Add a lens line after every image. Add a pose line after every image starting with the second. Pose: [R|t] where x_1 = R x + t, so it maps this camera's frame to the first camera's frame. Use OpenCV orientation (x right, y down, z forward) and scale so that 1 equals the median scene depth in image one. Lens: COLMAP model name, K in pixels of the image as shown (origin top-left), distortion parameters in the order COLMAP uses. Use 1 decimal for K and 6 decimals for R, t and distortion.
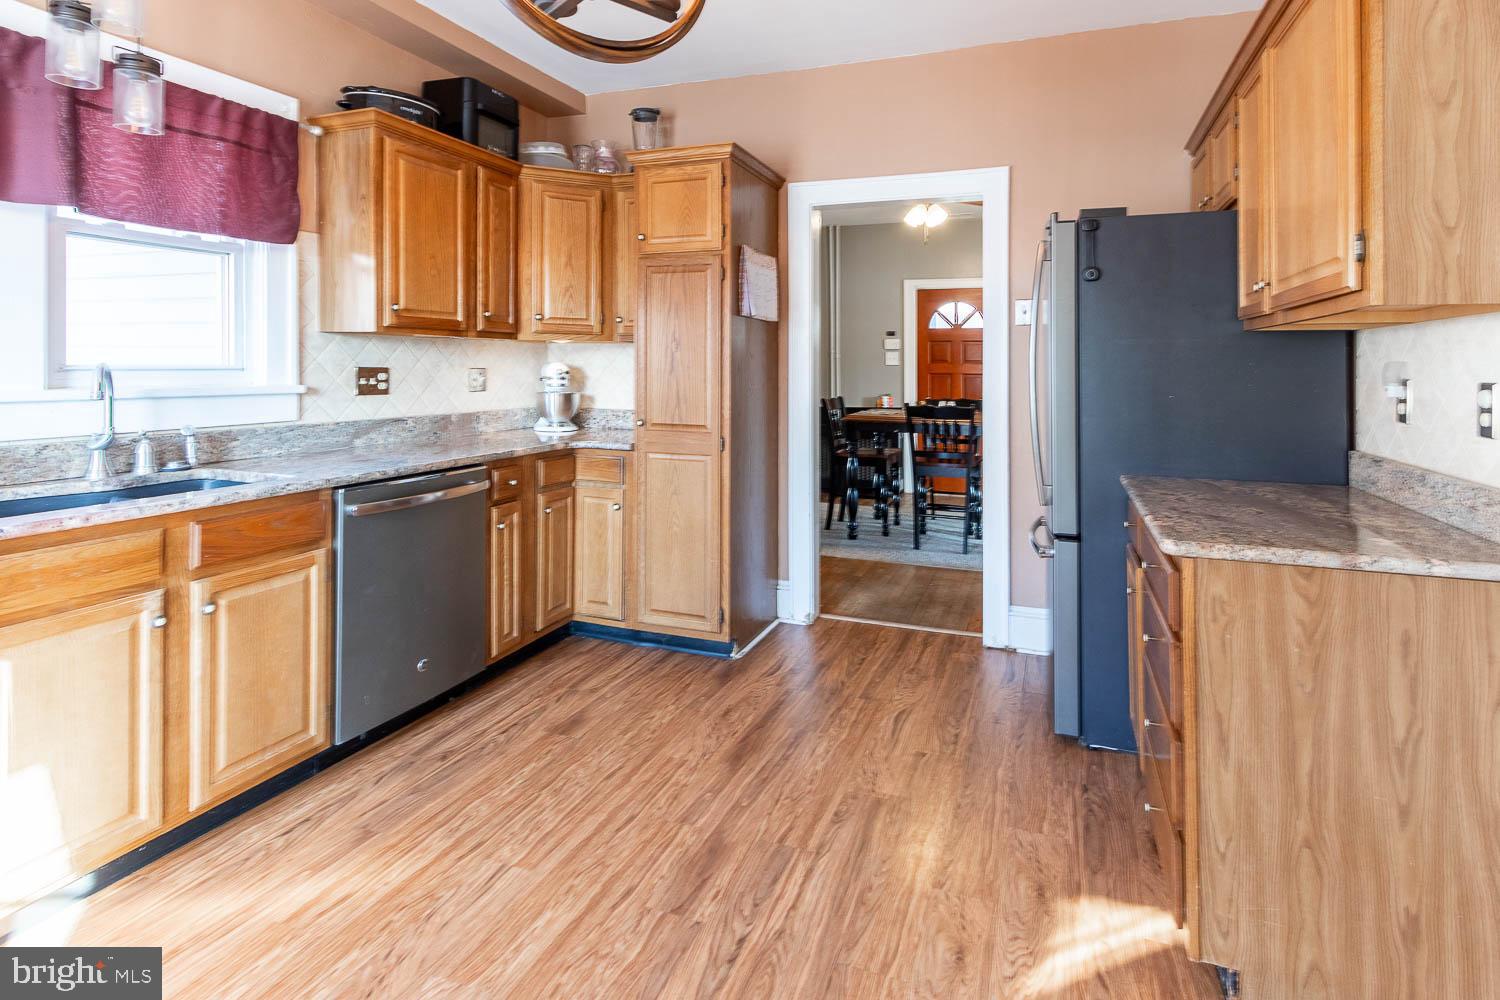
lens RADIAL K [[731.9, 0, 796.1], [0, 731.9, 370.4], [0, 0, 1]] dist [0.000162, -0.000562]
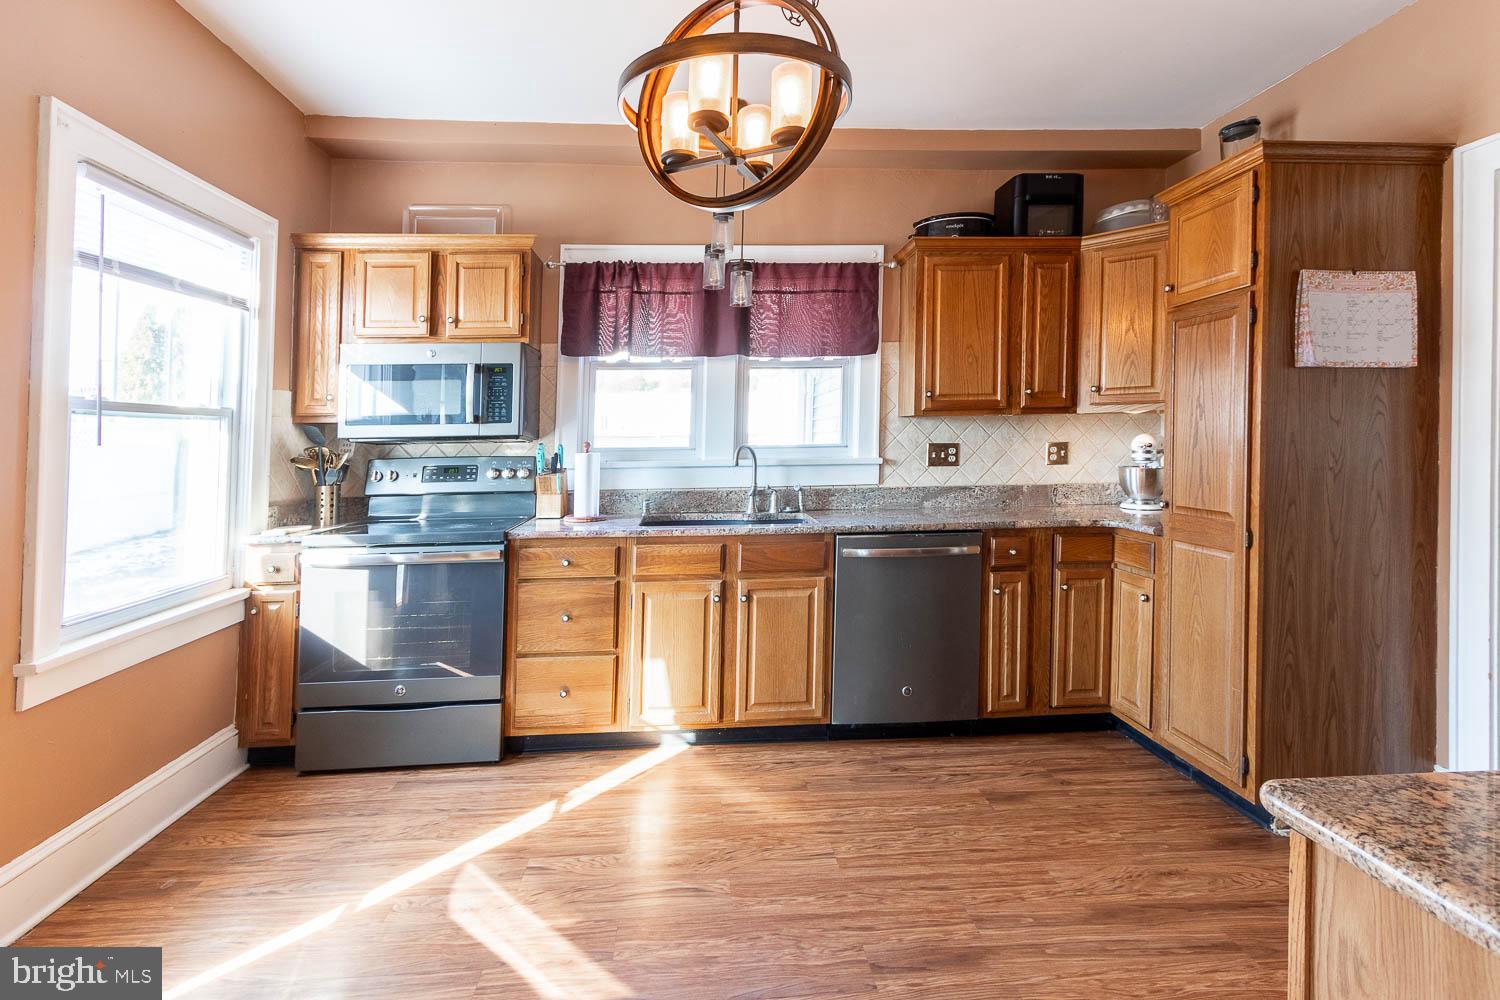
lens RADIAL K [[723.4, 0, 747.5], [0, 723.4, 421.2], [0, 0, 1]] dist [-0.001502, -0.000497]
pose [[0.398985, -0.038432, -0.916152, 0.437247], [0.013623, 0.999259, -0.035985, -0.002542], [0.916856, 0.001877, 0.399213, 0.249425]]
